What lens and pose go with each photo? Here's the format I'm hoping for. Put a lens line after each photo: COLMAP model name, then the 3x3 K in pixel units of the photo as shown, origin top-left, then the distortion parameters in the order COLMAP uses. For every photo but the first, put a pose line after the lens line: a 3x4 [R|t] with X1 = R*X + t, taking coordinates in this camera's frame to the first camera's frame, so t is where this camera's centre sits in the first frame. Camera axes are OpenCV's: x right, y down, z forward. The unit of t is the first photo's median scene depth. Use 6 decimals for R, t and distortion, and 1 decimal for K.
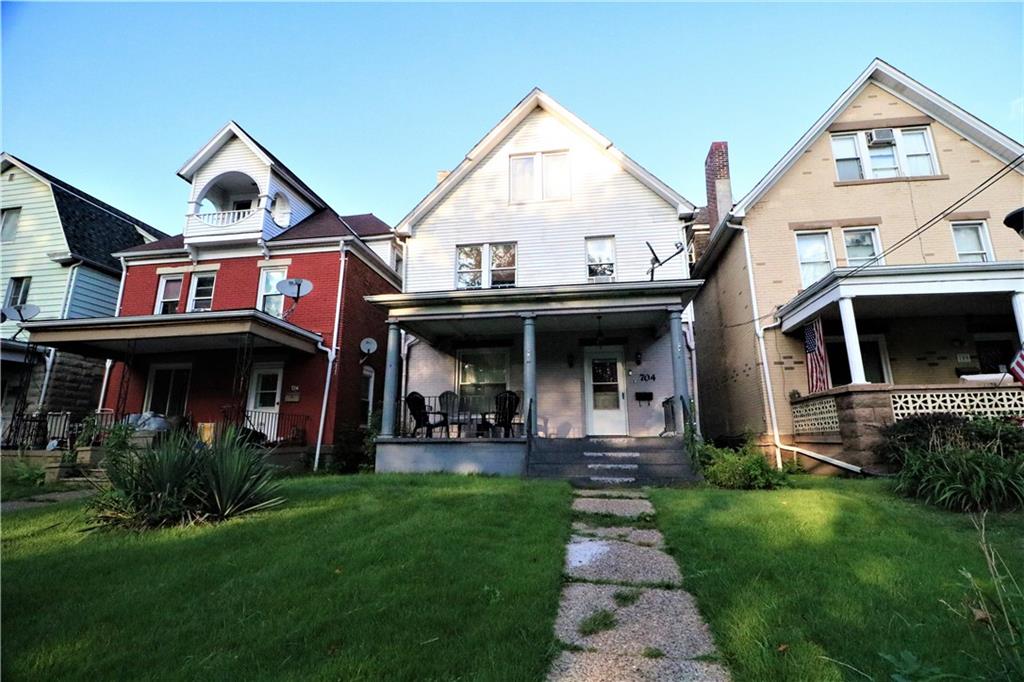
lens RADIAL K [[483.7, 0, 513.9], [0, 483.7, 339.4], [0, 0, 1]] dist [-0.018079, -0.003394]
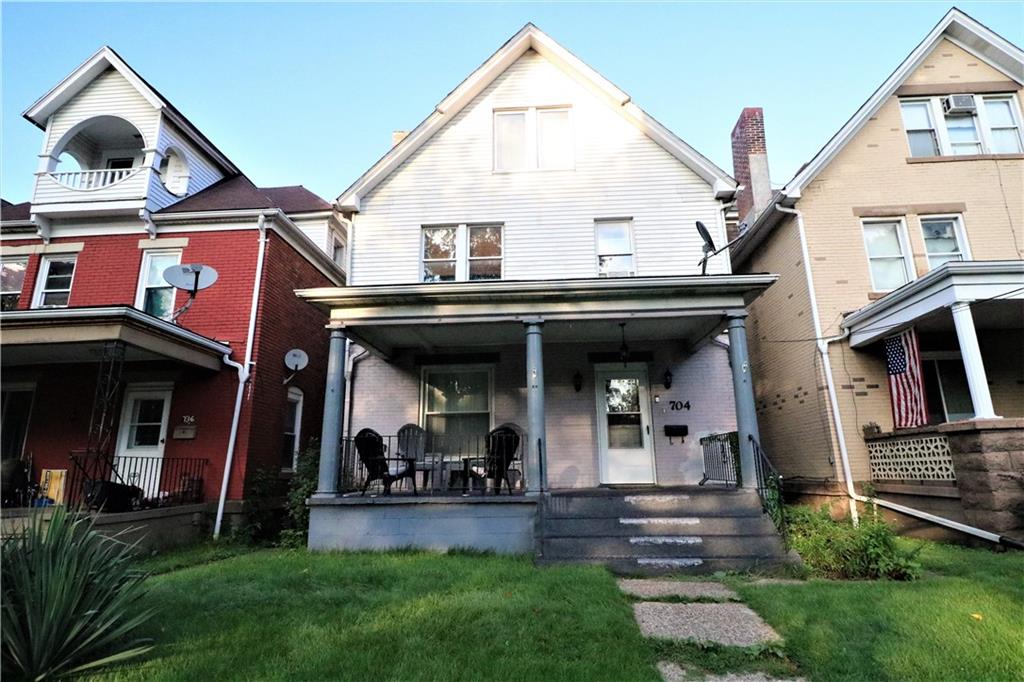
lens RADIAL K [[555.3, 0, 511.6], [0, 555.3, 335.4], [0, 0, 1]] dist [-0.010785, -0.005421]
pose [[0.995832, 0.010989, 0.090545, -0.061303], [-0.008488, 0.999573, -0.027953, -0.003766], [-0.090814, 0.027068, 0.995500, 0.156914]]
